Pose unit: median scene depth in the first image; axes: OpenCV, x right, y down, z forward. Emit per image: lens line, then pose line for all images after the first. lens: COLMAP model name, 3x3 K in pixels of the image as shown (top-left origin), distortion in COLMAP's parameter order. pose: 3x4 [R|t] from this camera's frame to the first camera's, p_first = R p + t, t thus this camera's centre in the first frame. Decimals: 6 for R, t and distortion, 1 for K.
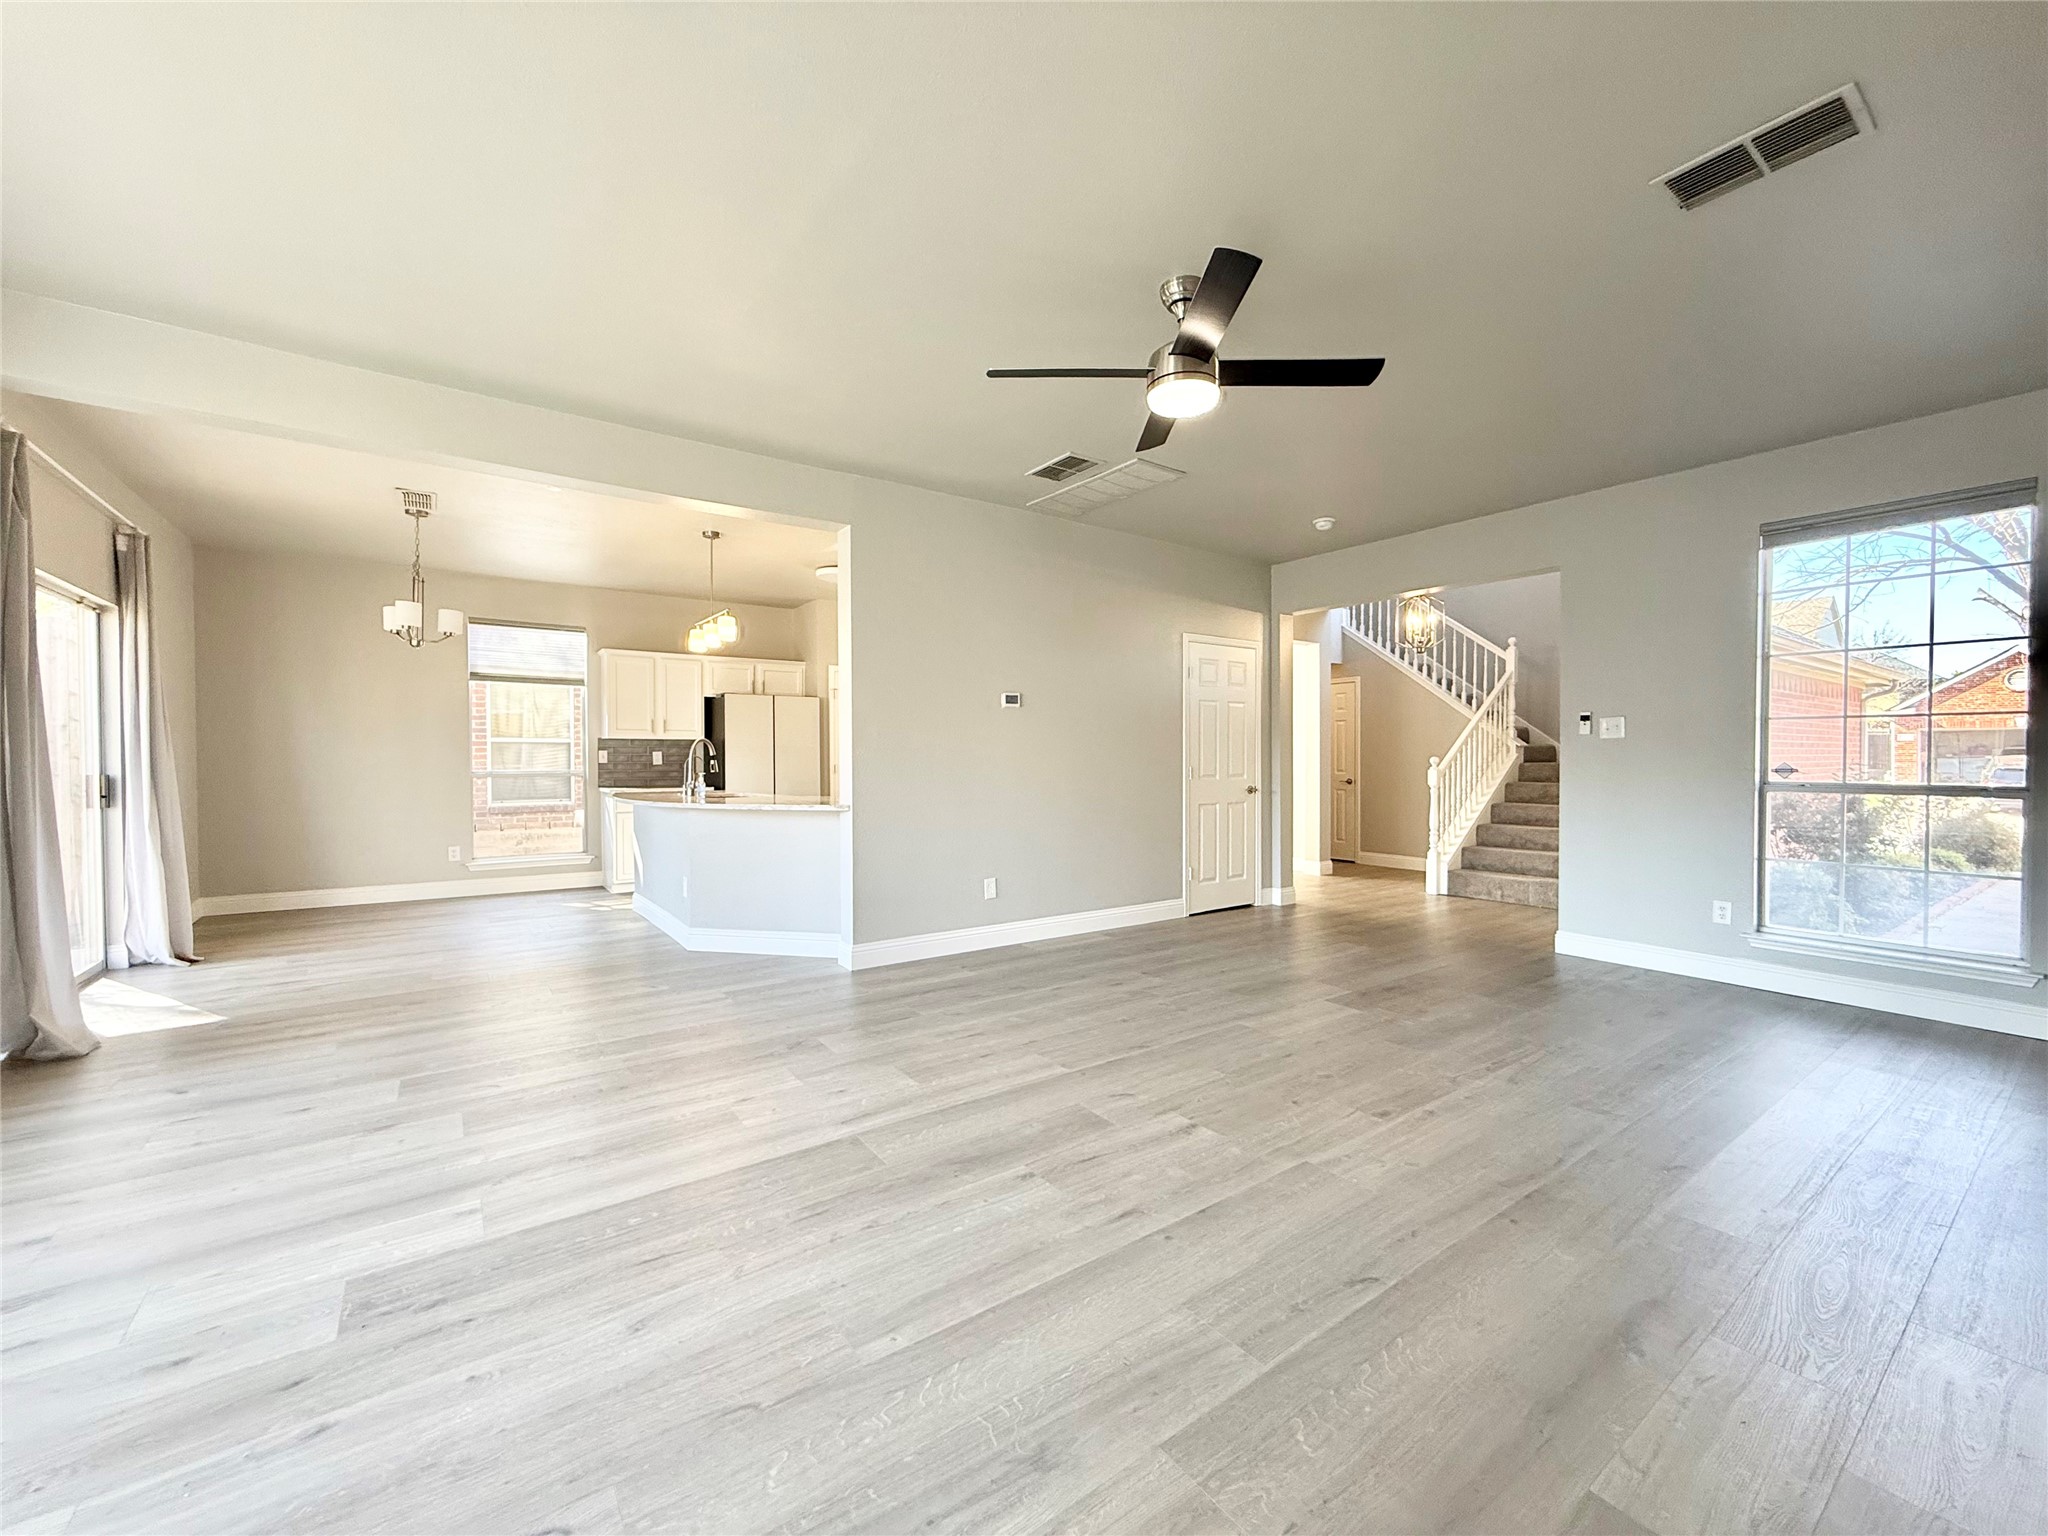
lens RADIAL K [[815.9, 0, 1018.5], [0, 815.9, 768.9], [0, 0, 1]] dist [-0.000918, 0.000329]
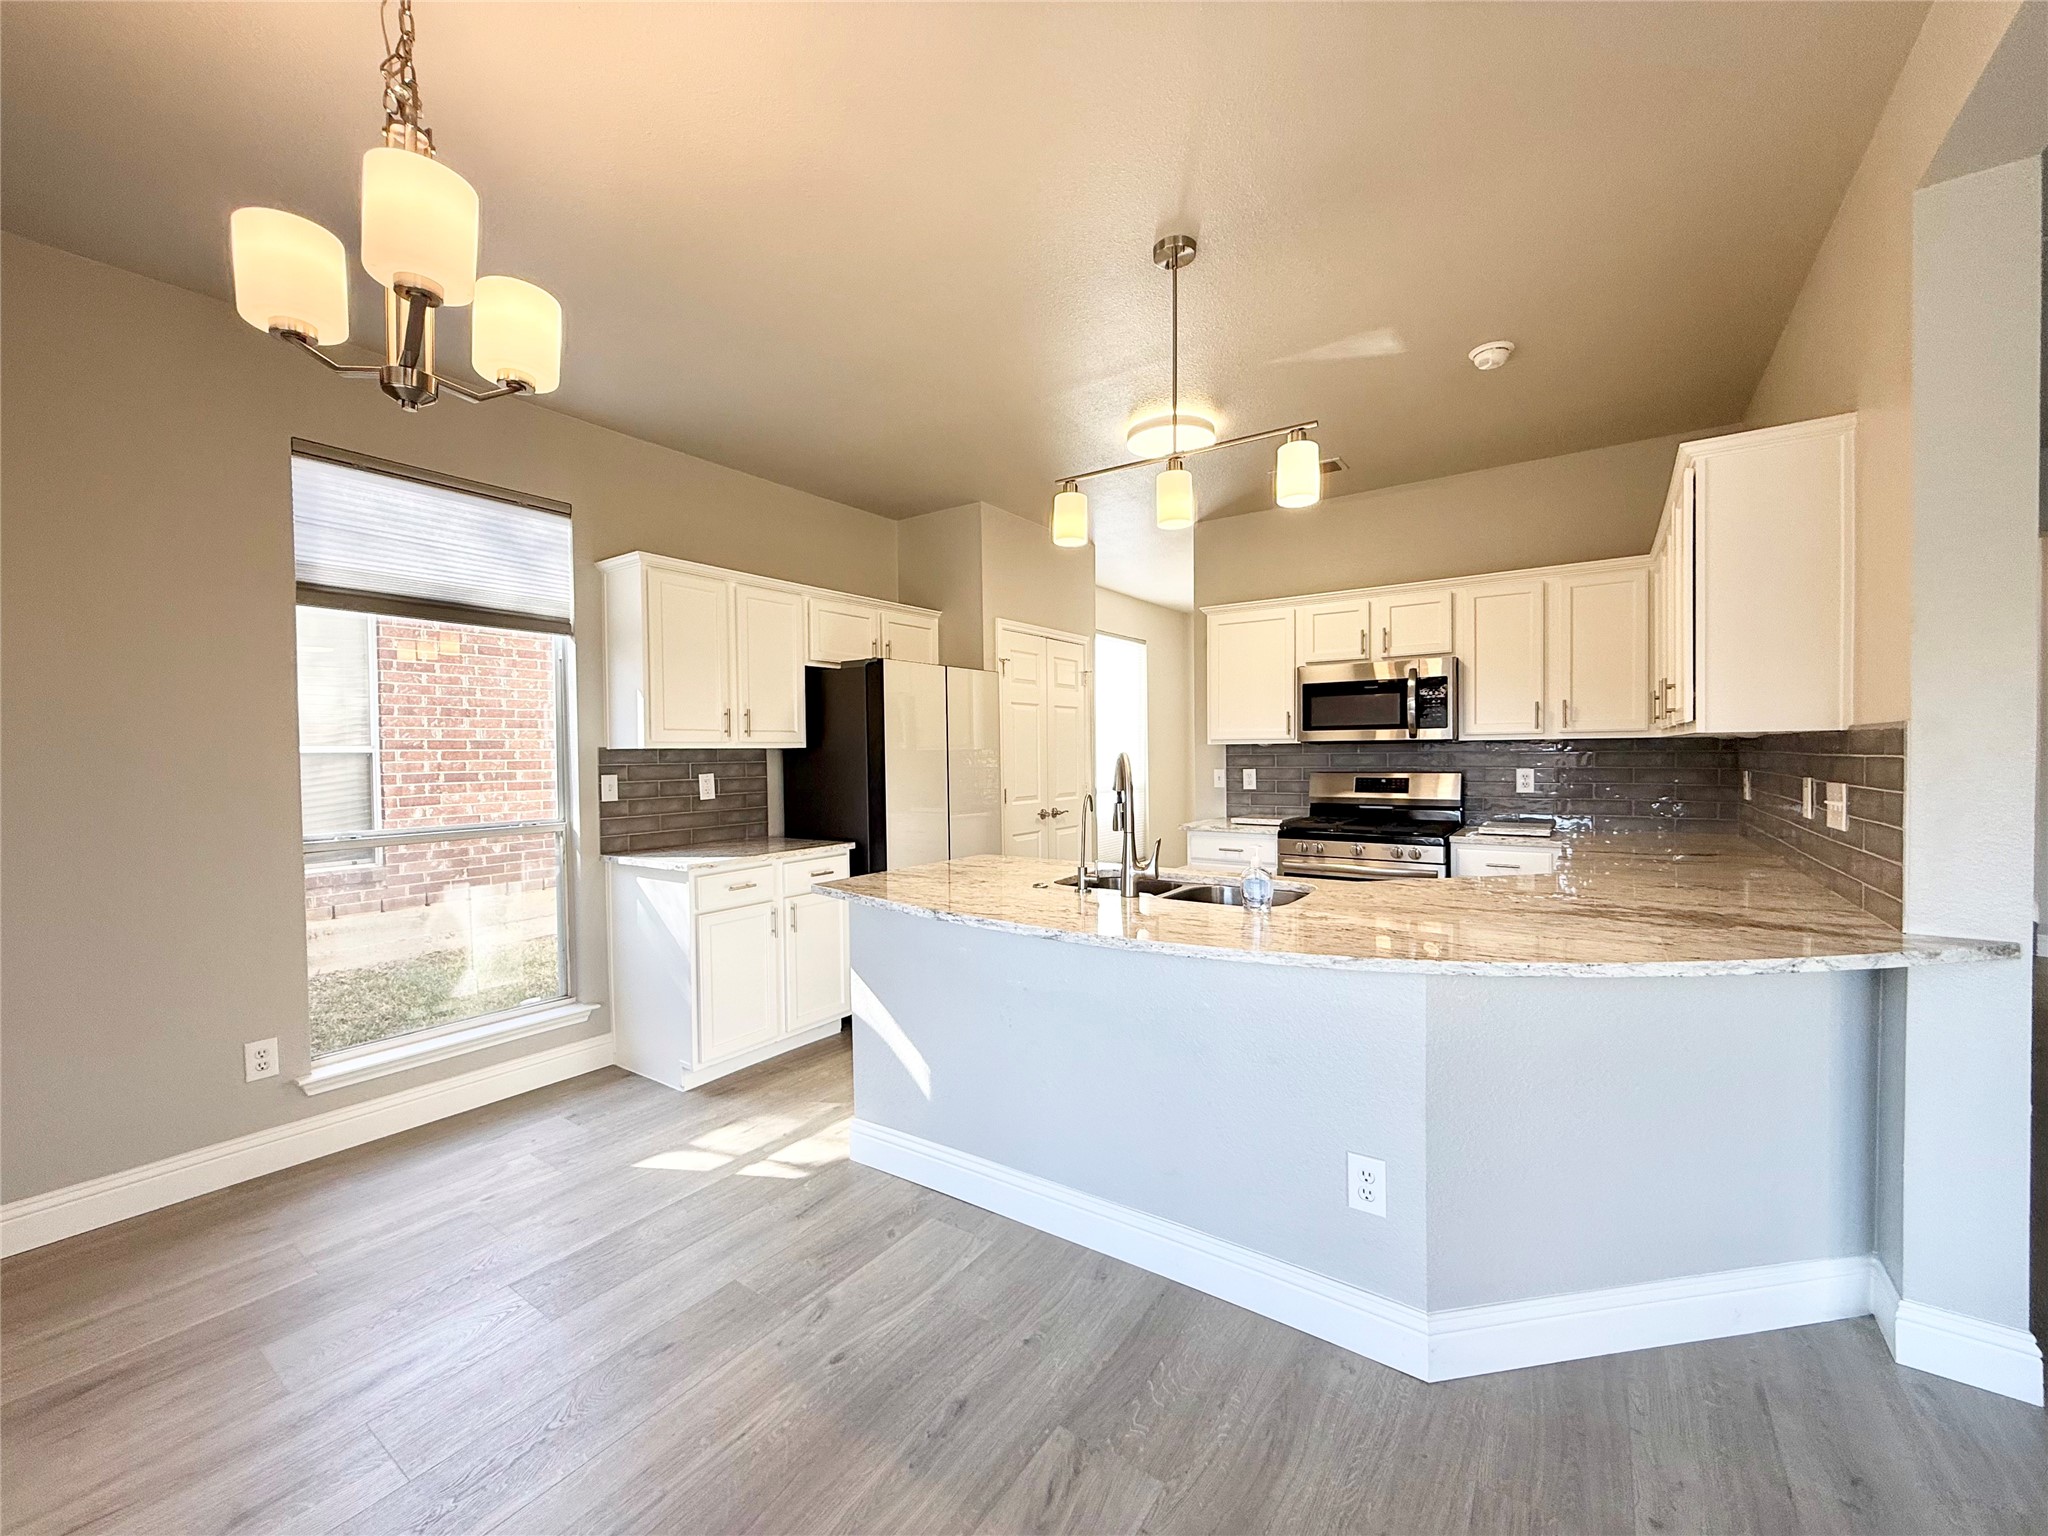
lens RADIAL K [[815.9, 0, 1024.5], [0, 815.9, 767.4], [0, 0, 1]] dist [-0.000918, 0.000329]
pose [[0.941115, -0.014900, 0.337759, -0.506151], [0.014447, 0.999888, 0.003855, -0.028557], [-0.337779, 0.001252, 0.941225, 0.547348]]
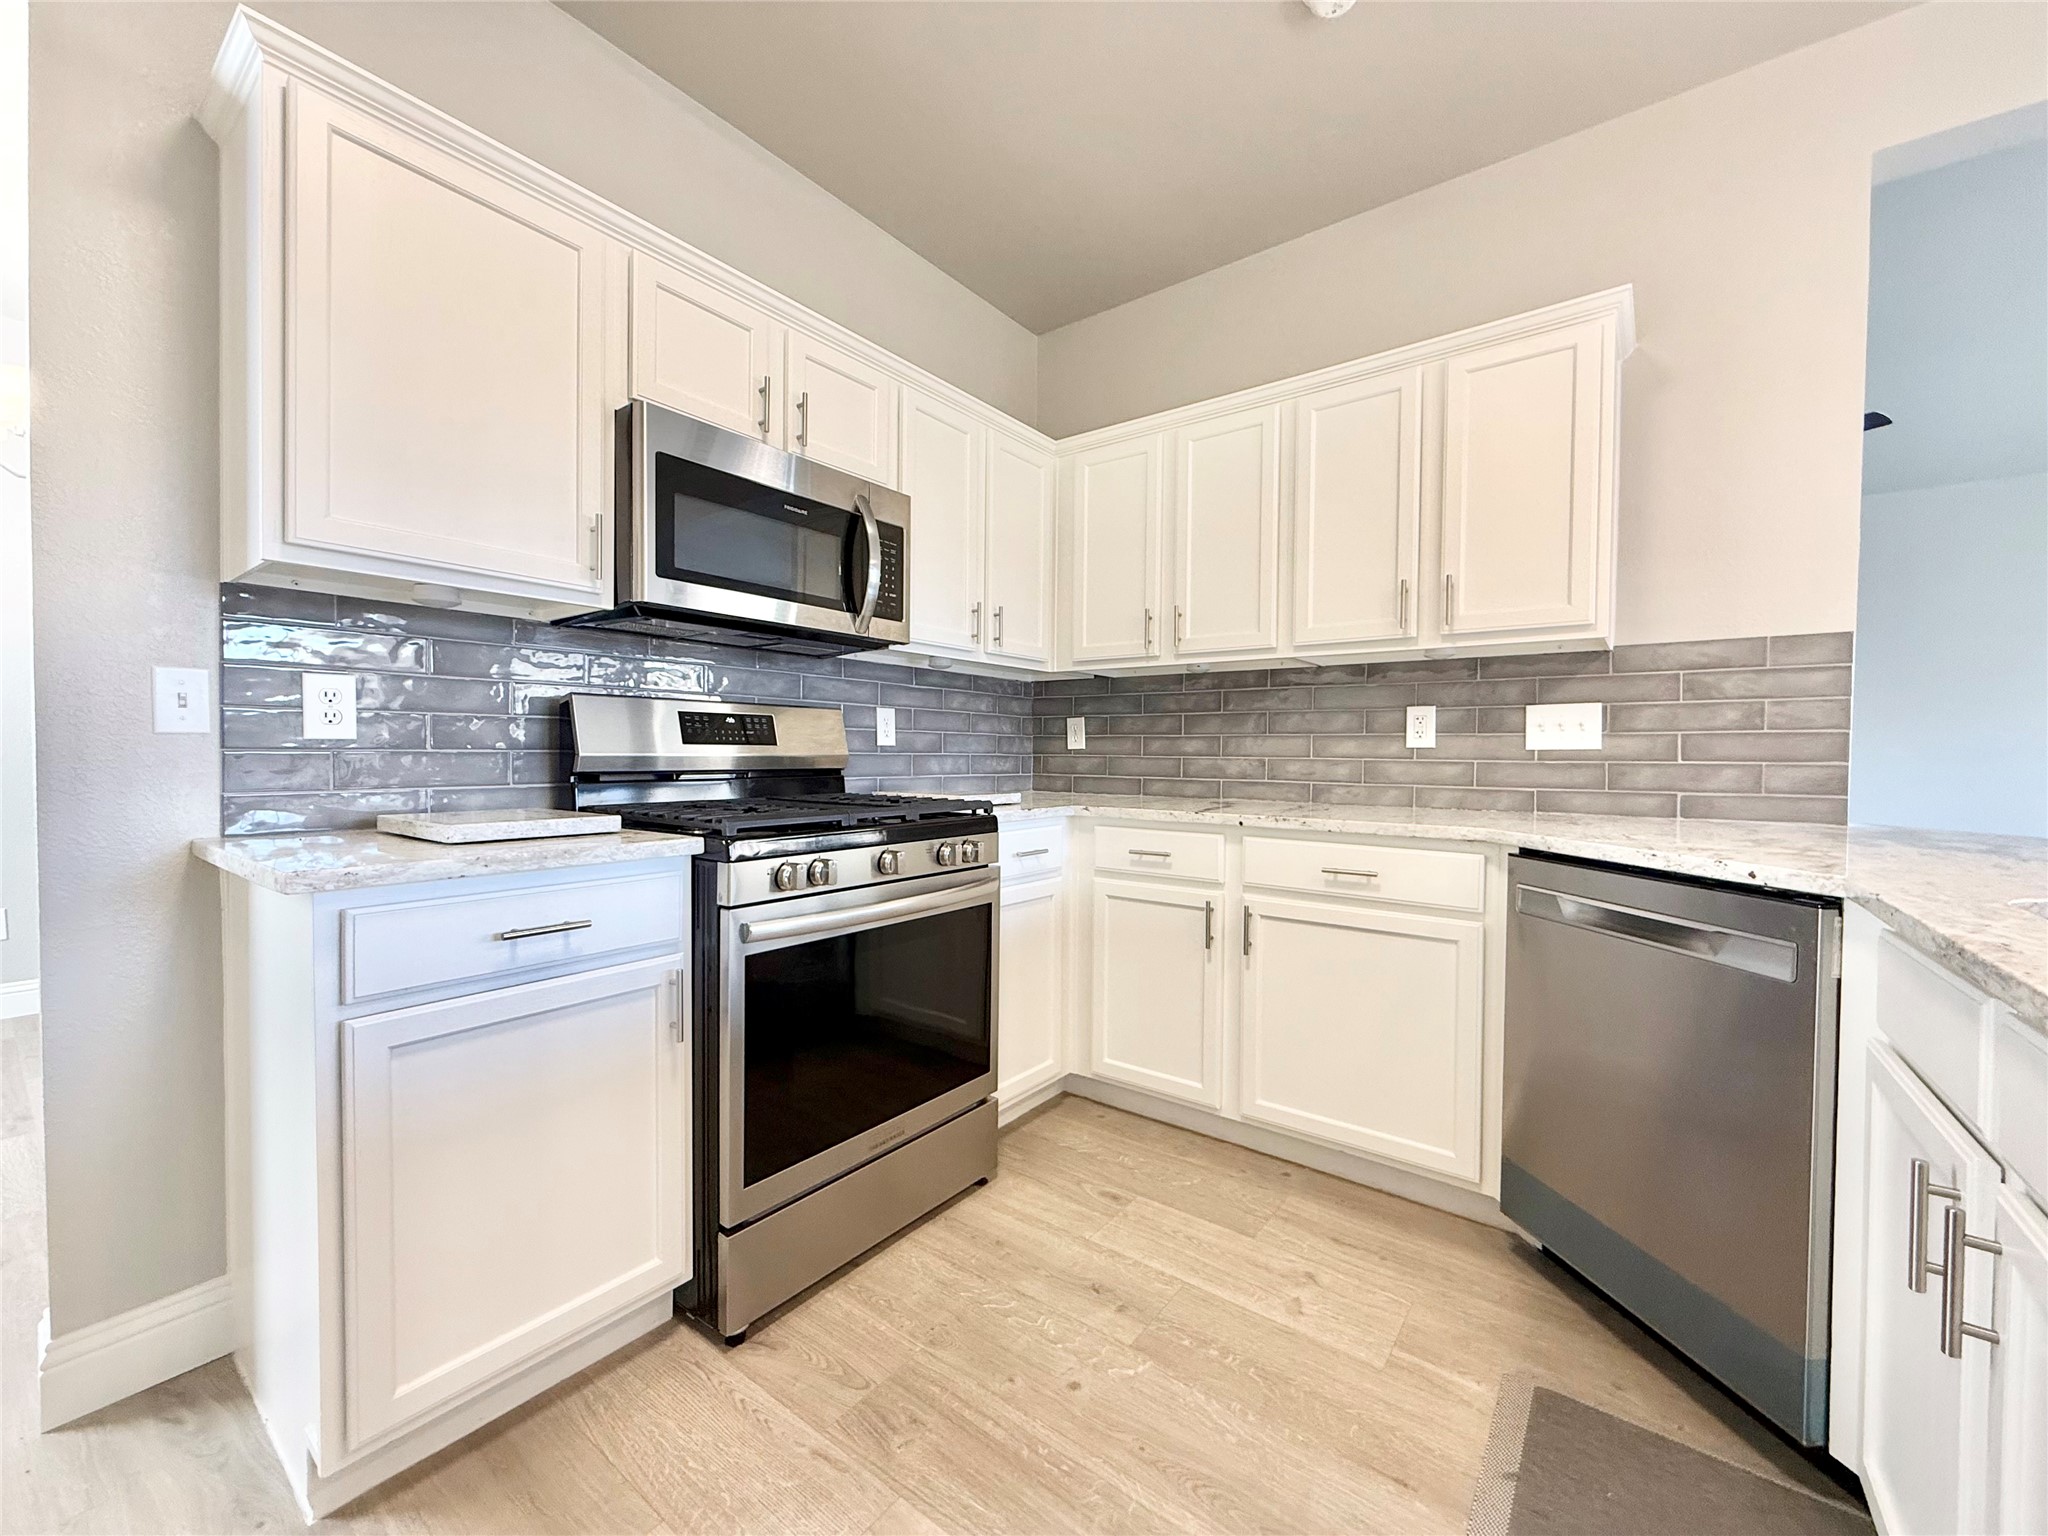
lens RADIAL K [[815.9, 0, 1022.1], [0, 815.9, 767.2], [0, 0, 1]] dist [-0.000918, 0.000329]
pose [[-0.290508, -0.018980, 0.956684, -0.340925], [0.006120, 0.999746, 0.021693, 0.001331], [-0.956853, 0.012157, -0.290318, 1.061692]]
